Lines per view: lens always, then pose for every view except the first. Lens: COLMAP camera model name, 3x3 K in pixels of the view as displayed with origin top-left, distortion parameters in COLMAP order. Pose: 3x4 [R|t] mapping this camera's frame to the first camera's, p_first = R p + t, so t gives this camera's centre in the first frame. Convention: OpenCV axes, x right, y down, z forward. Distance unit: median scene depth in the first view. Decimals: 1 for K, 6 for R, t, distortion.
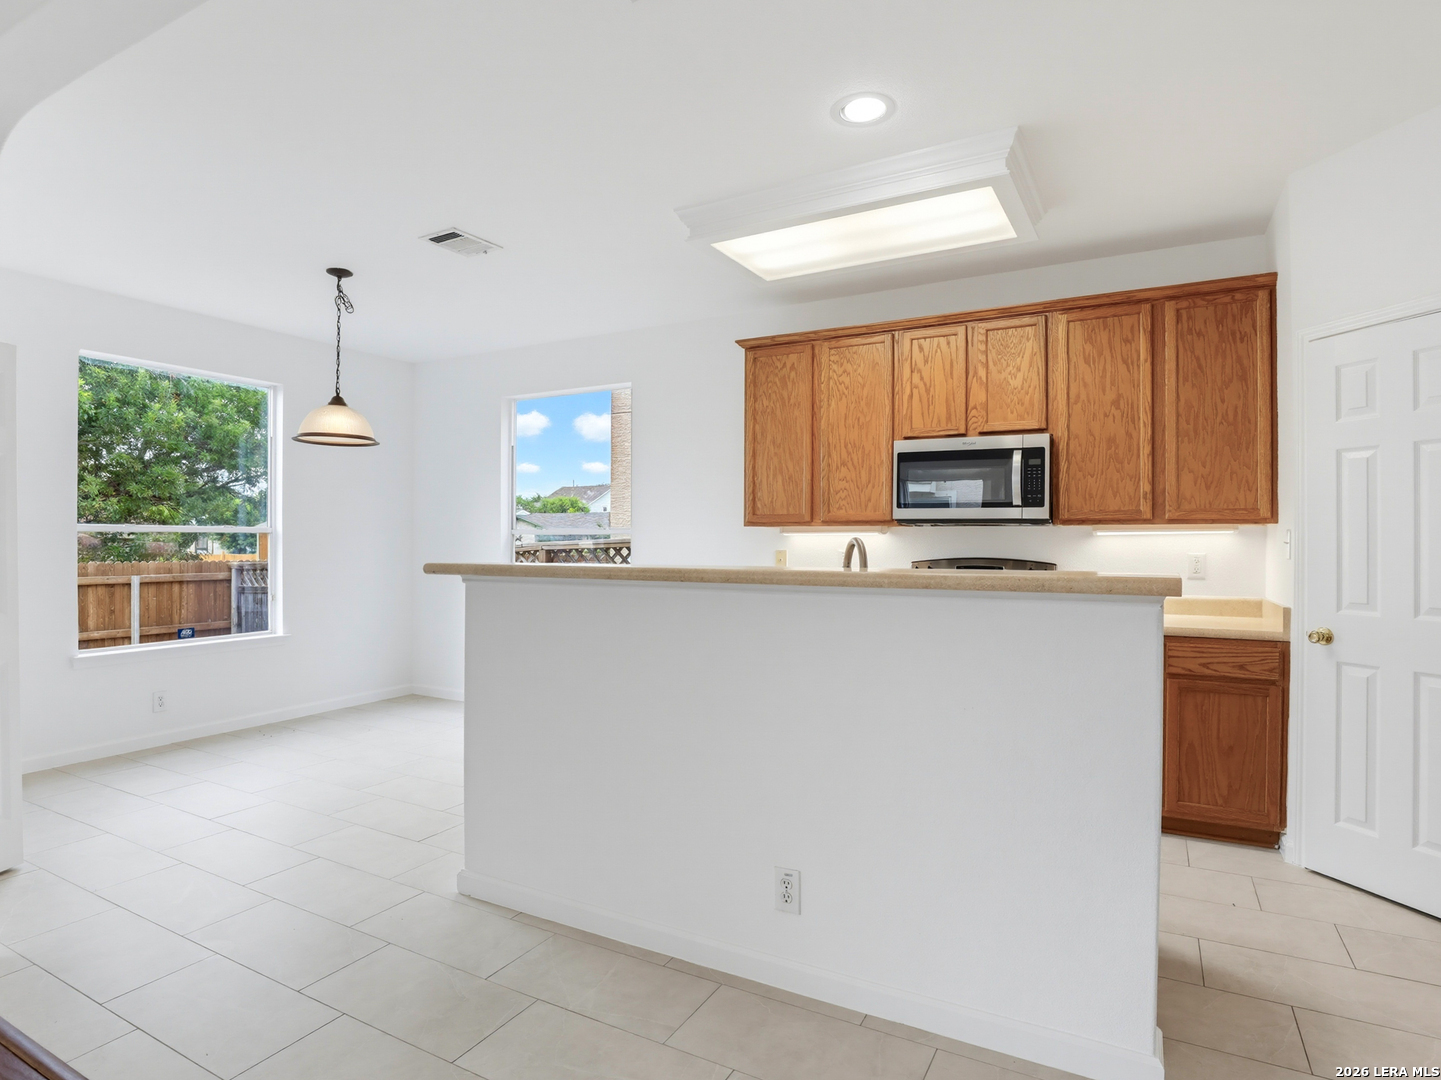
lens RADIAL K [[764.8, 0, 763.2], [0, 764.8, 535.6], [0, 0, 1]] dist [-0.032298, -0.000158]
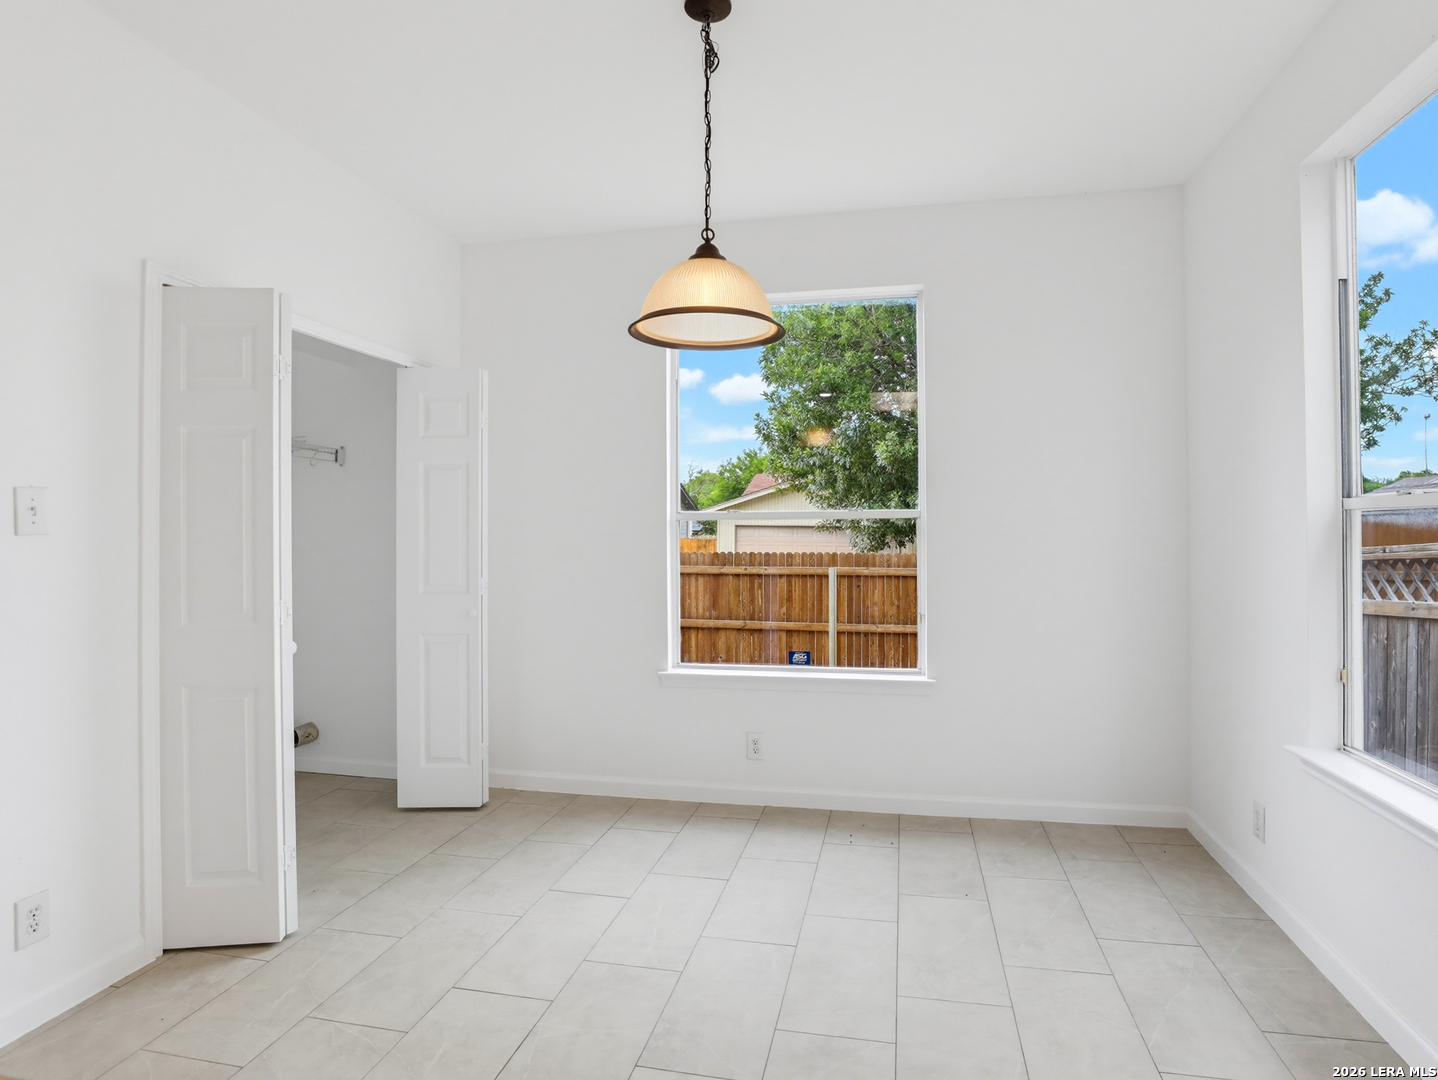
lens RADIAL K [[779.2, 0, 726.9], [0, 779.2, 525.1], [0, 0, 1]] dist [-0.034675, 0.000563]
pose [[0.254561, -0.011600, -0.966987, -0.061025], [0.010861, 0.999899, -0.009136, 0.007959], [0.966996, -0.008177, 0.254662, 0.886484]]
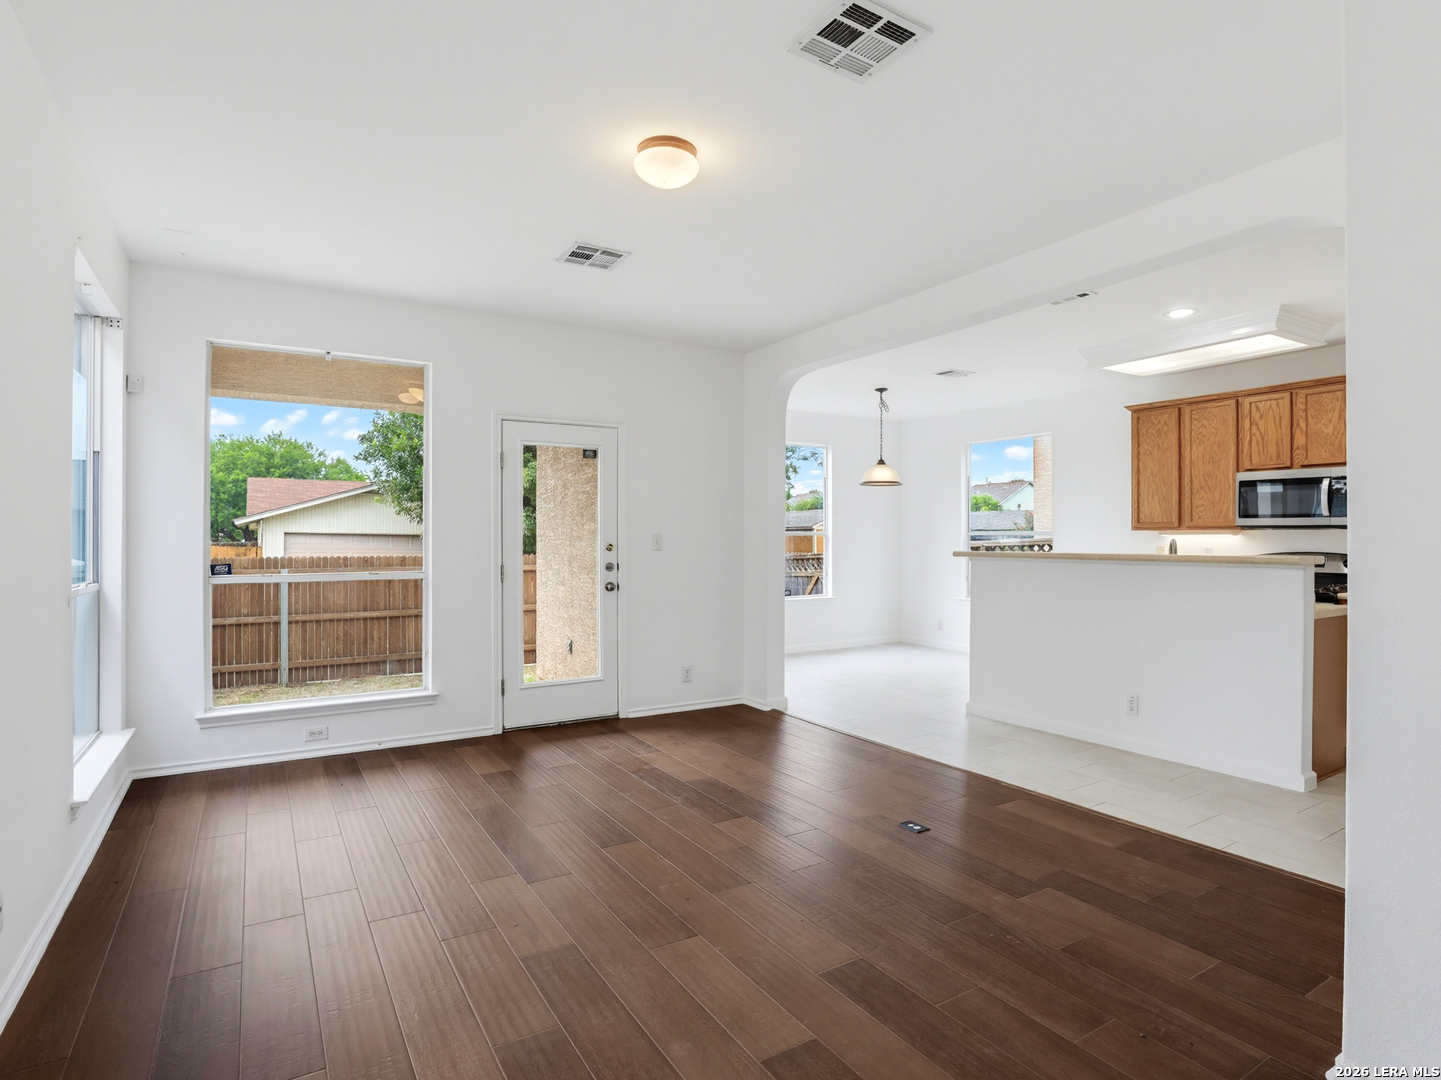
lens RADIAL K [[795.0, 0, 777.4], [0, 795.0, 537.0], [0, 0, 1]] dist [-0.020309, 0.000306]
pose [[0.877808, -0.002740, -0.479005, 0.121812], [0.004758, 0.999984, 0.002999, -0.007738], [0.478990, -0.004911, 0.877807, -0.774613]]
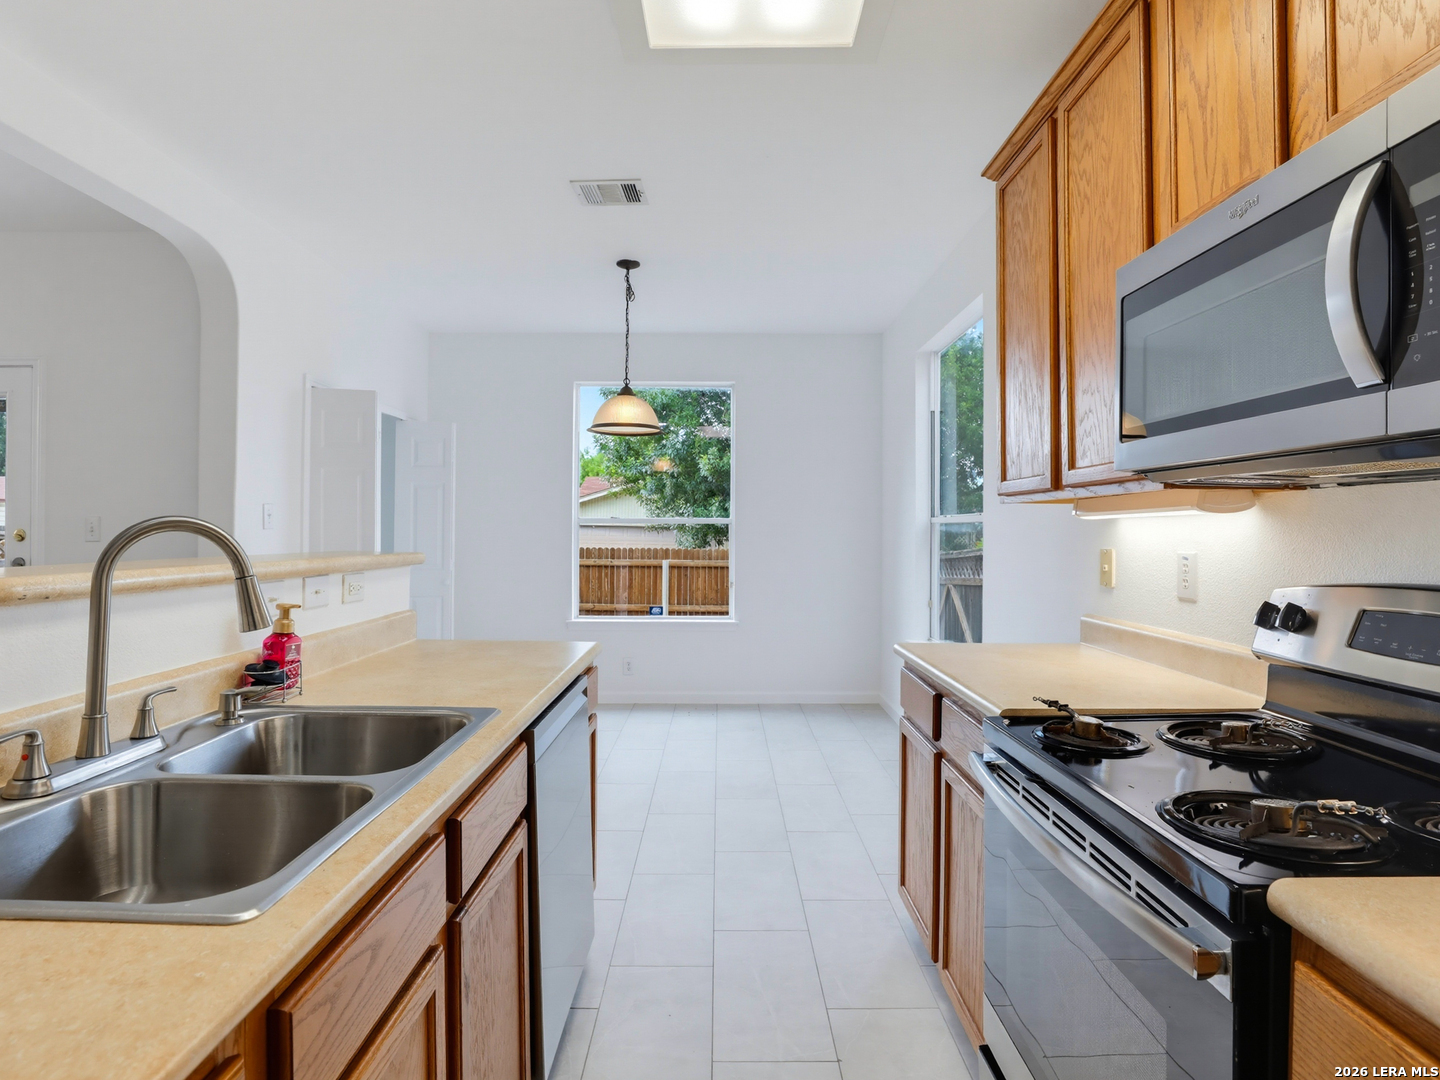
lens RADIAL K [[780.3, 0, 727.9], [0, 780.3, 525.1], [0, 0, 1]] dist [-0.034675, 0.000563]
pose [[0.469059, -0.006705, -0.883141, 0.418045], [0.000616, 0.999973, -0.007264, 0.007378], [0.883167, 0.002863, 0.469051, 0.638792]]
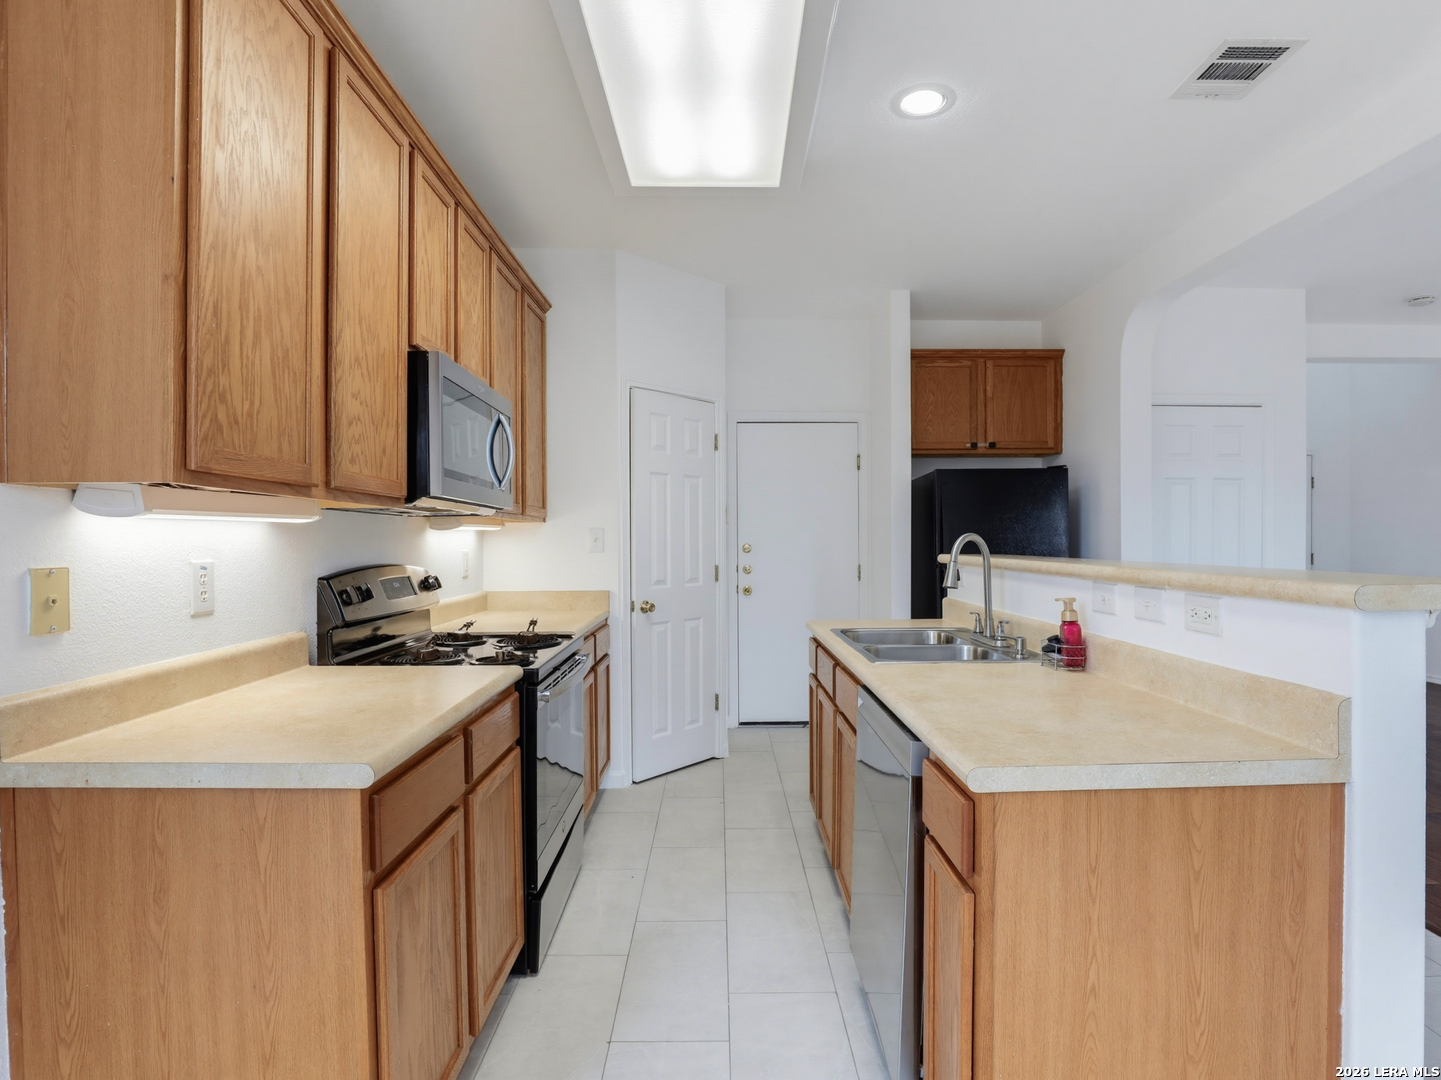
lens RADIAL K [[770.4, 0, 720.5], [0, 770.4, 540.0], [0, 0, 1]] dist [-0.032815, 0.000062]
pose [[-0.460771, -0.001599, 0.887517, -0.396918], [-0.003144, 0.999995, 0.000169, 0.008237], [-0.887513, -0.002713, -0.460774, 1.064016]]
